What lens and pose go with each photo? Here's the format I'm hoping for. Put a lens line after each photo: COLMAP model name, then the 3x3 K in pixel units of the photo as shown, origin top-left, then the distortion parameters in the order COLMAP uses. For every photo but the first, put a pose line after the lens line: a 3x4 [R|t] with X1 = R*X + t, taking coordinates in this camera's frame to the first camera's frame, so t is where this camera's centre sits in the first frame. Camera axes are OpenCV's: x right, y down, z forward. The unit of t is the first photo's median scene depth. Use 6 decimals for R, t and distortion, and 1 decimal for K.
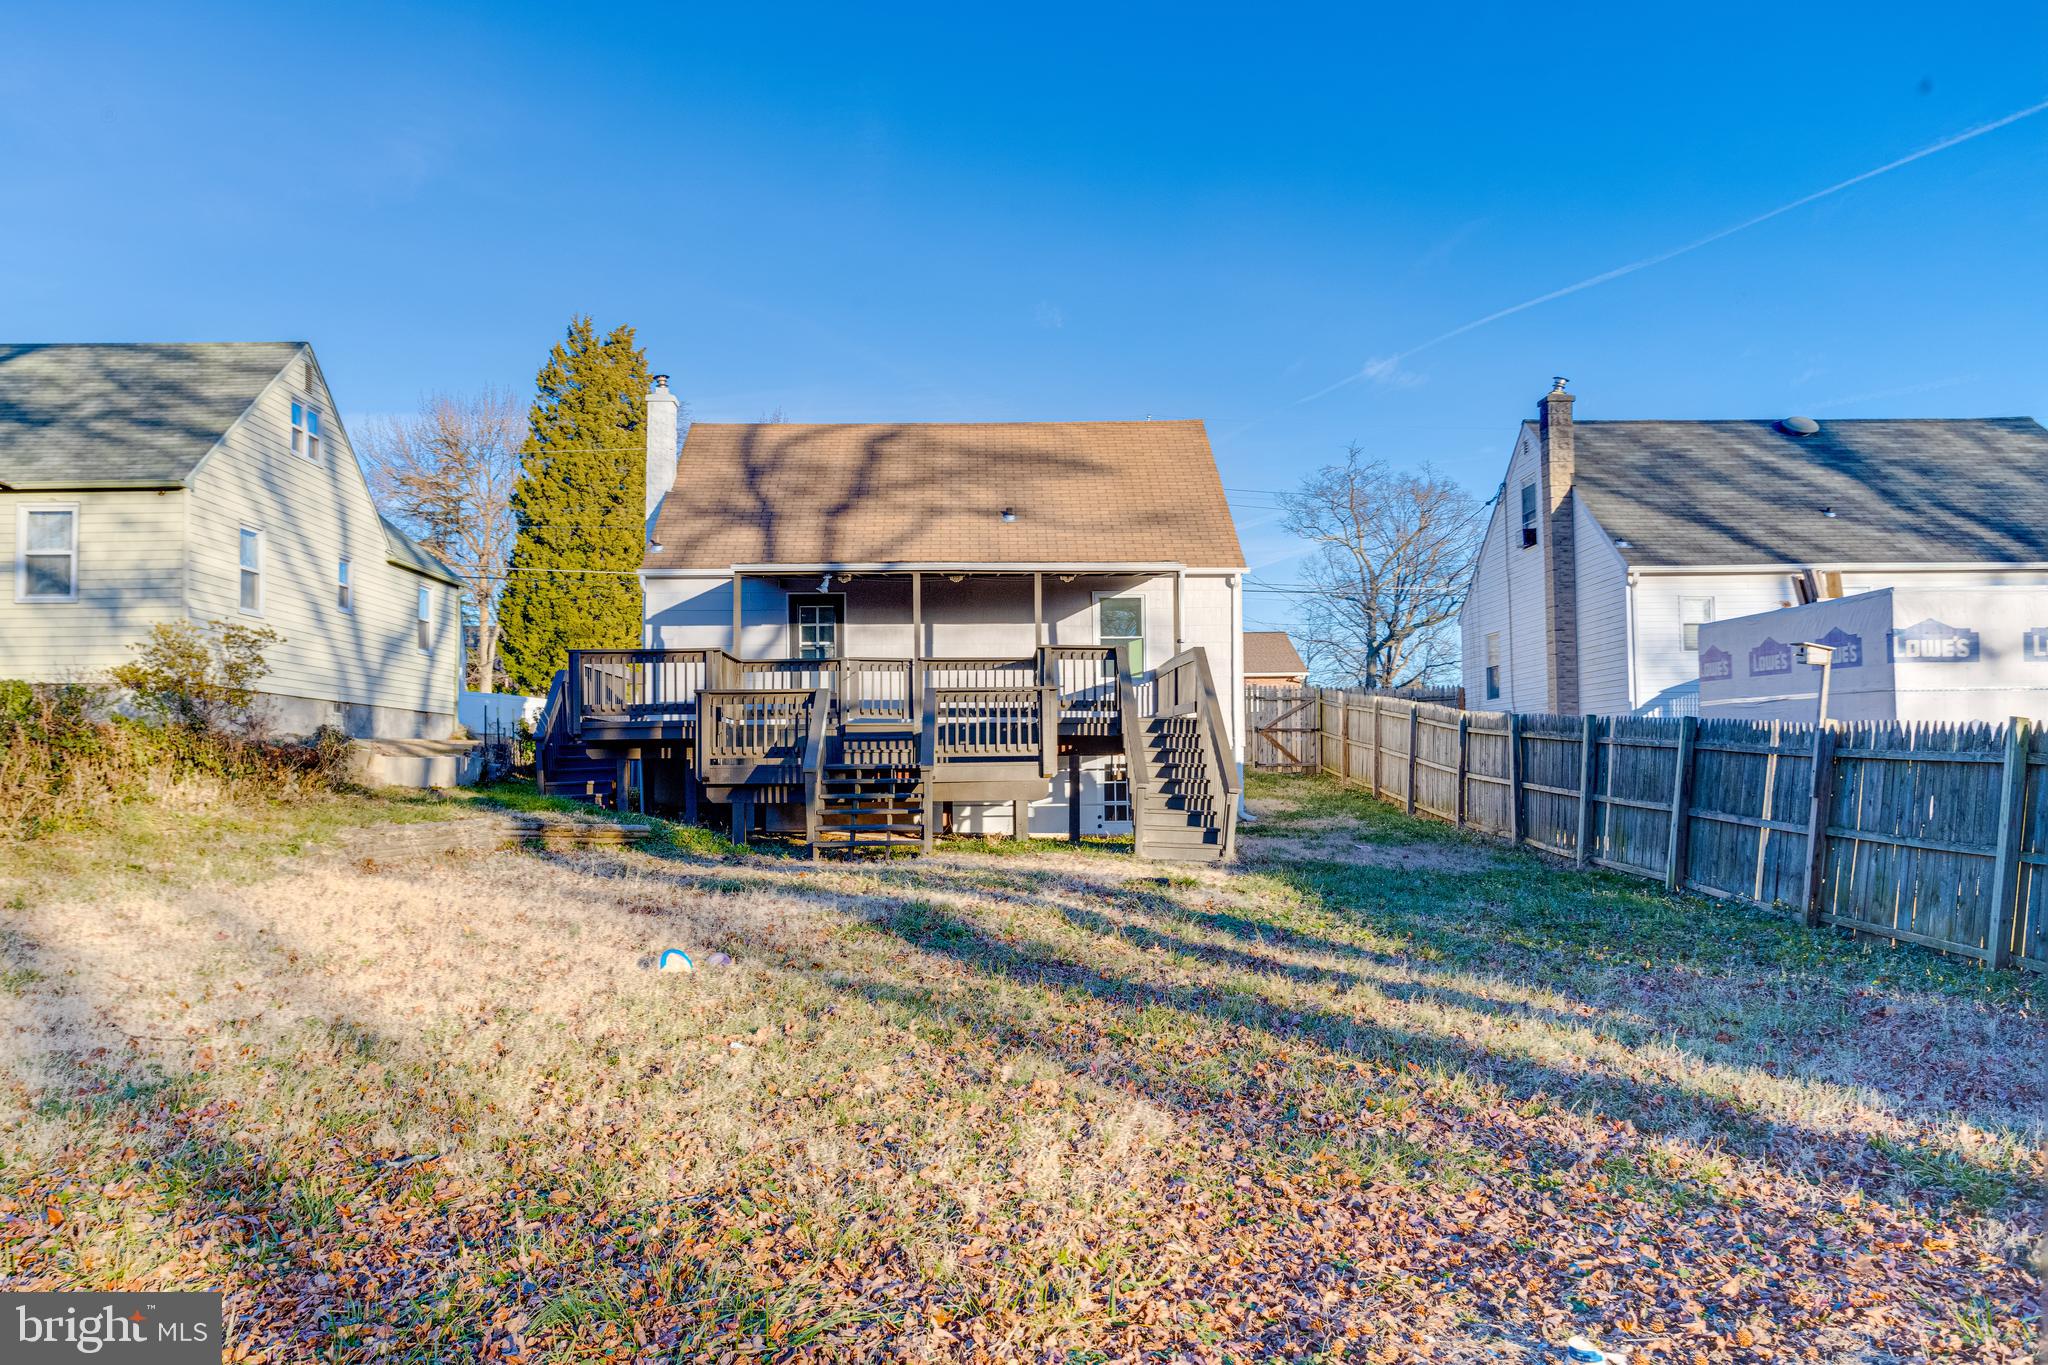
lens RADIAL K [[1572.0, 0, 1001.7], [0, 1572.0, 683.1], [0, 0, 1]] dist [-0.002701, -0.003956]
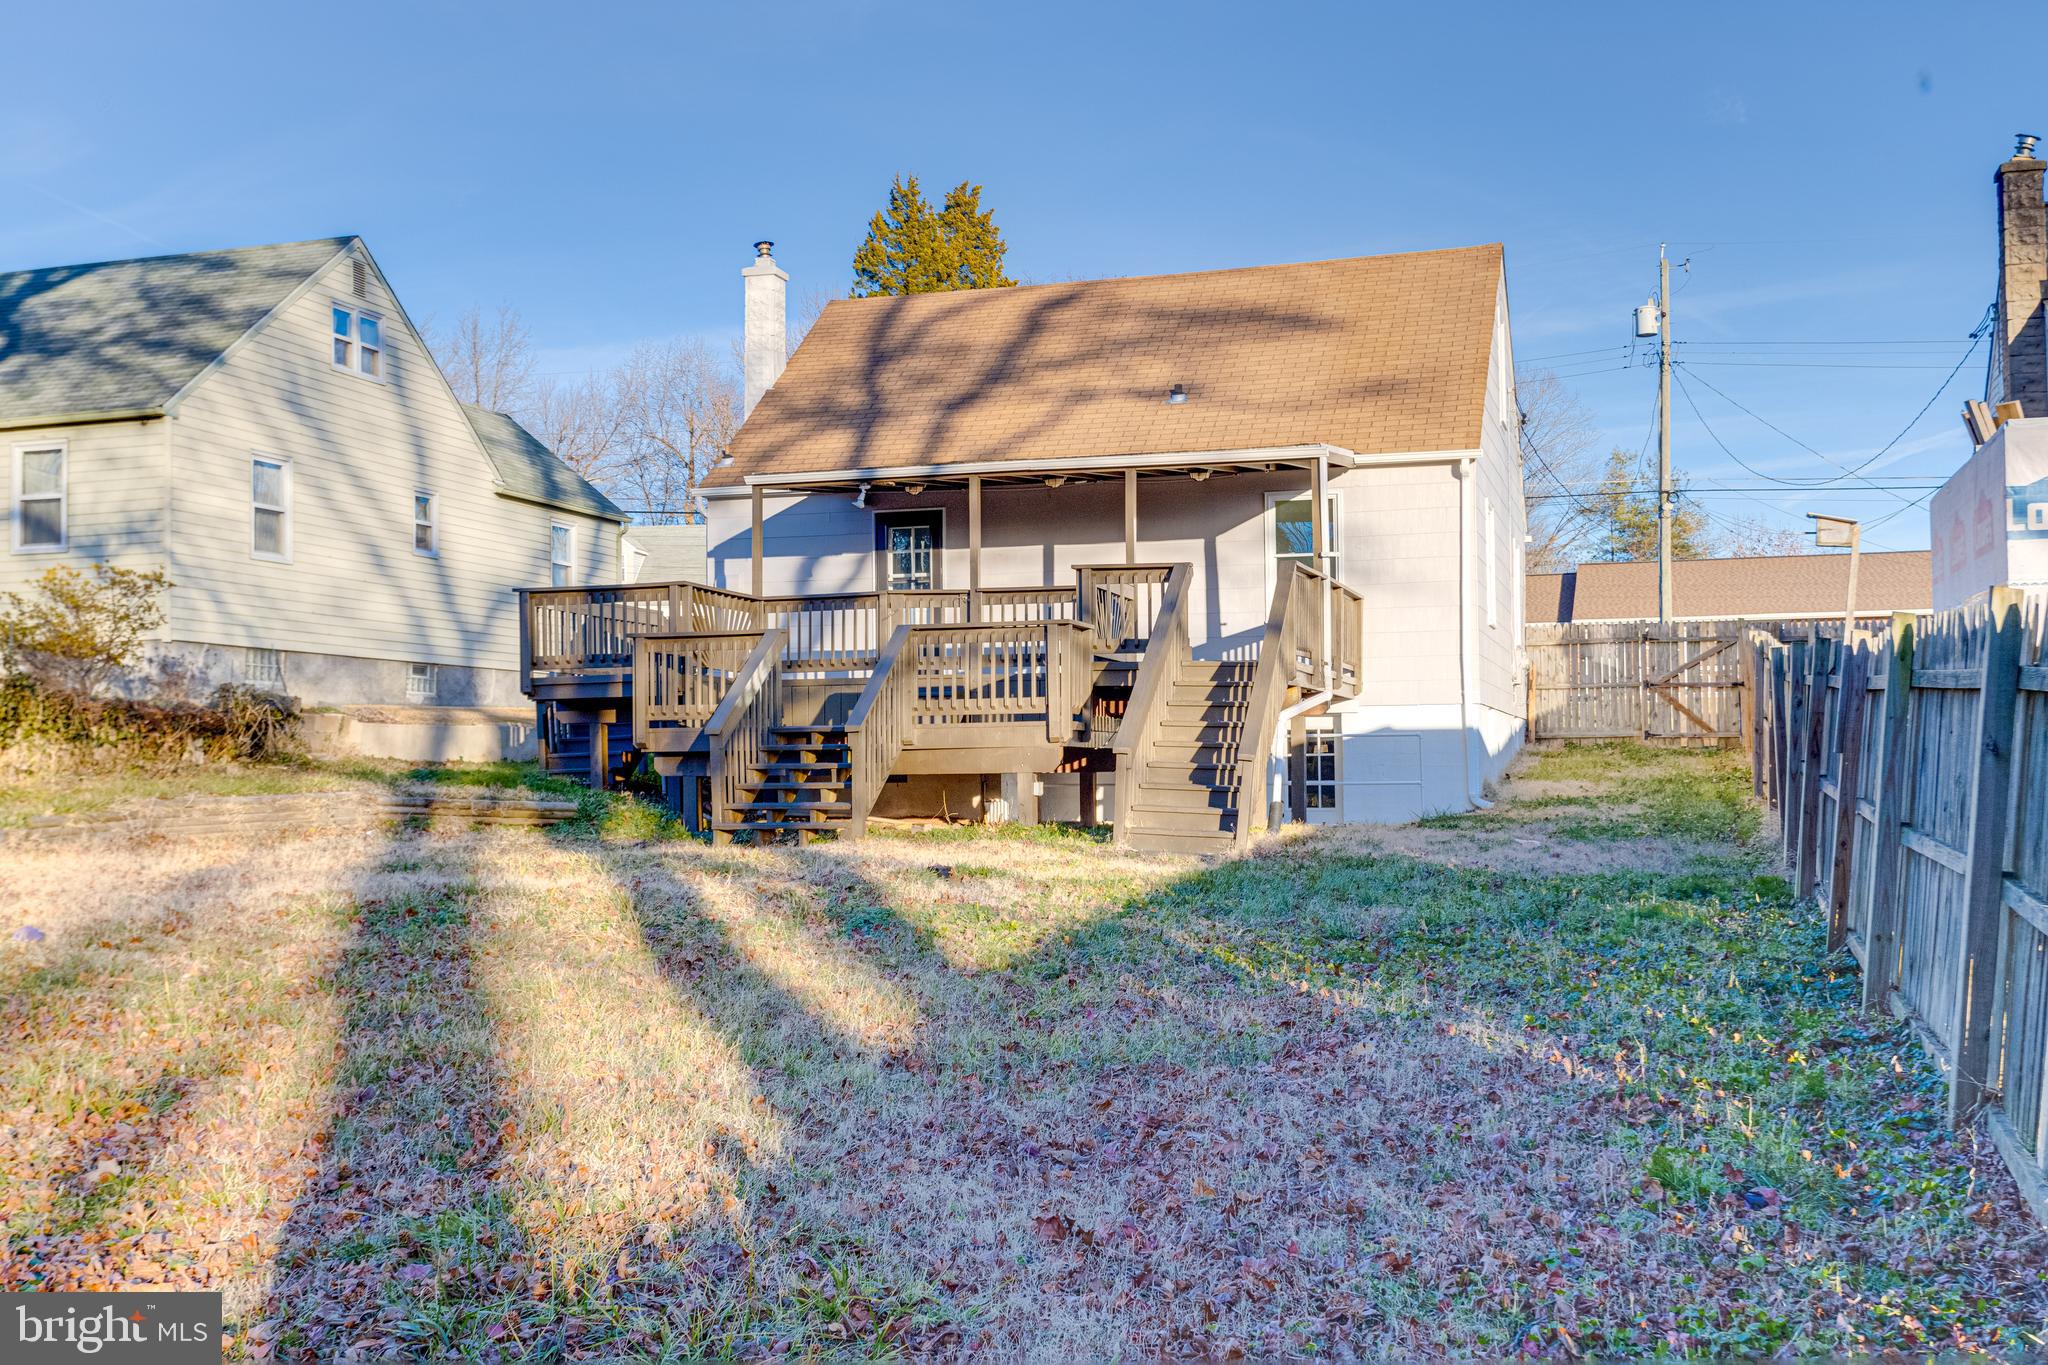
lens RADIAL K [[2086.2, 0, 994.8], [0, 2086.2, 690.7], [0, 0, 1]] dist [0.034853, -0.084654]
pose [[0.946659, -0.012166, -0.322007, 0.240078], [0.019039, 0.999653, 0.018202, 0.012723], [0.321674, -0.023362, 0.946562, 0.039414]]
